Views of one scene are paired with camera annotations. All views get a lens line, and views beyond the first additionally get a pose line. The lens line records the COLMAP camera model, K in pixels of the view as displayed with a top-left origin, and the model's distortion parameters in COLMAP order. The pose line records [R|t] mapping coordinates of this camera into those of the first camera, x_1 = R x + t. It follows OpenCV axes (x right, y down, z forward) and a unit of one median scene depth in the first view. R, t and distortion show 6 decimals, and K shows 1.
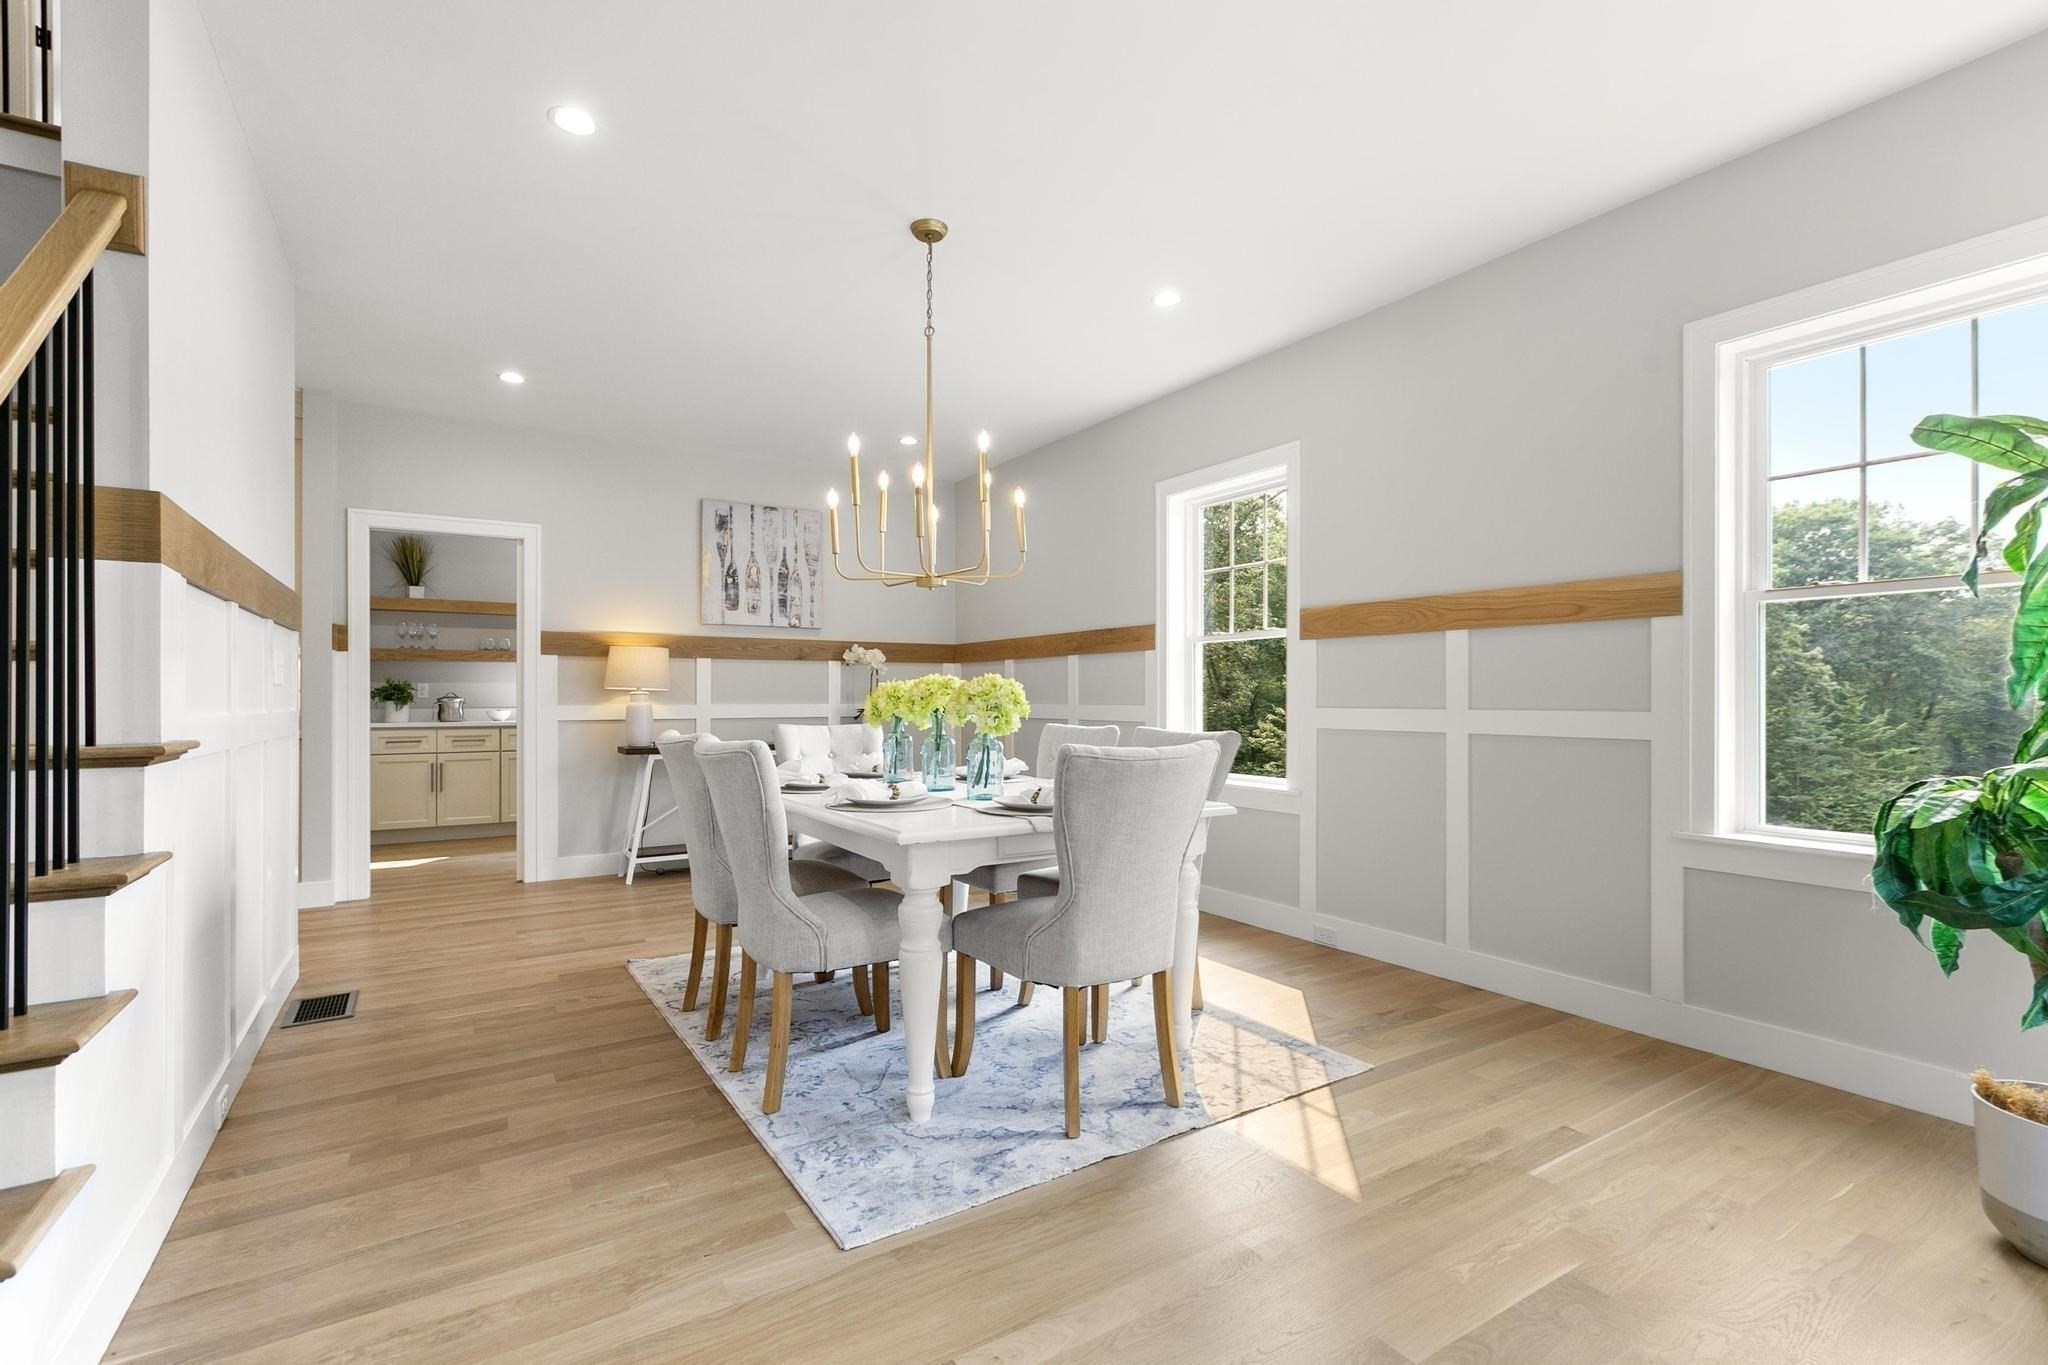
lens RADIAL K [[918.1, 0, 1035.4], [0, 918.1, 682.9], [0, 0, 1]] dist [0.003627, 0.000546]
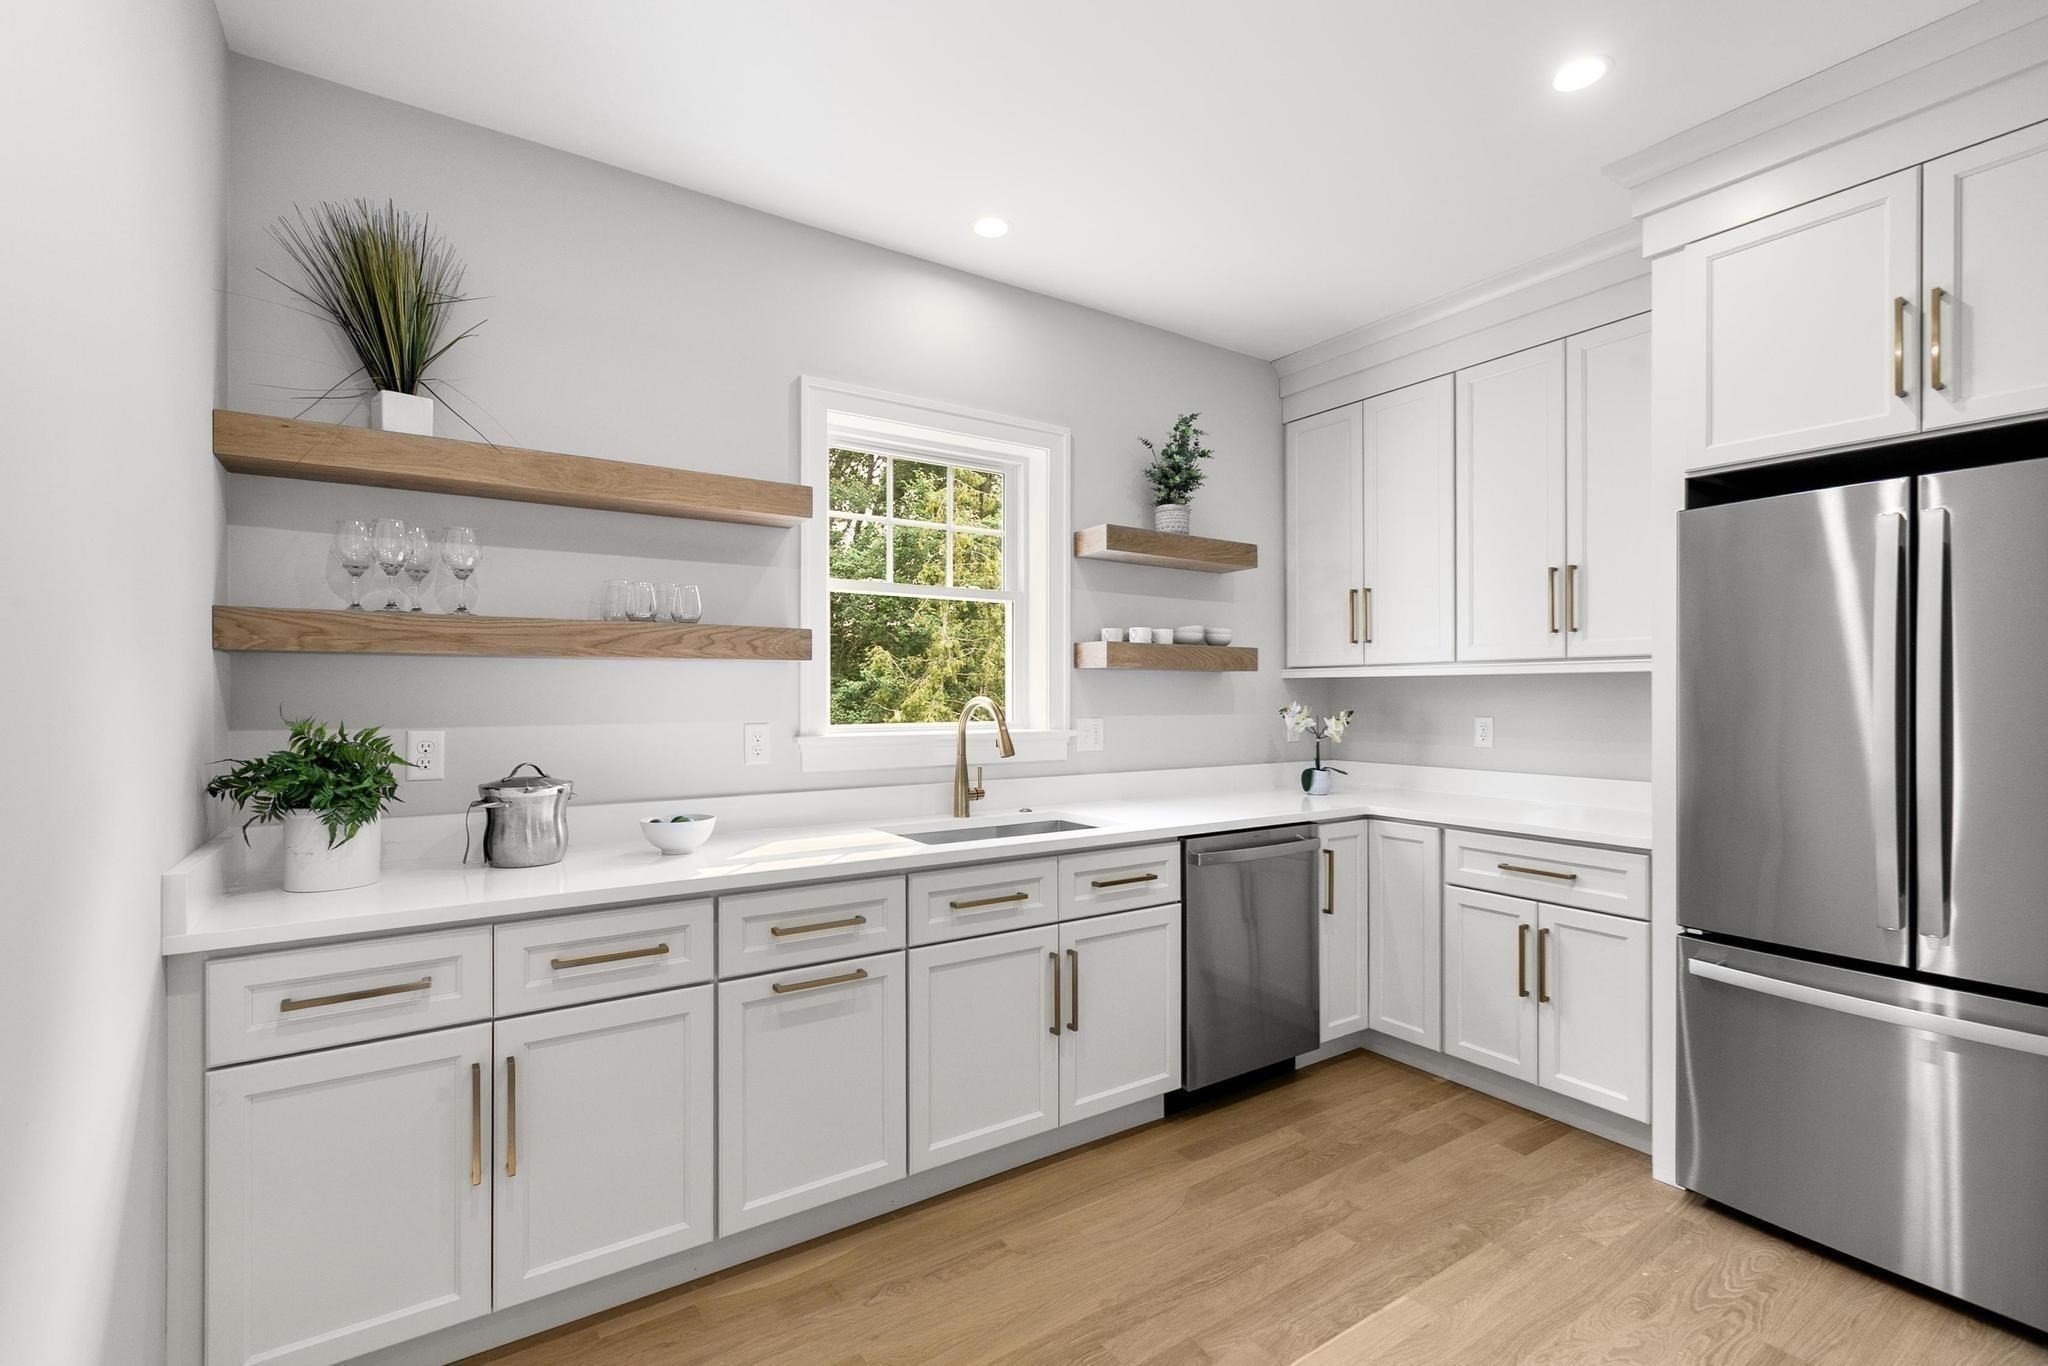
lens RADIAL K [[918.1, 0, 1031.6], [0, 918.1, 688.3], [0, 0, 1]] dist [0.003627, 0.000546]
pose [[0.999603, 0.000998, 0.028159, -0.490567], [-0.000952, 0.999998, -0.001632, -0.013438], [-0.028160, 0.001604, 0.999602, 0.714370]]
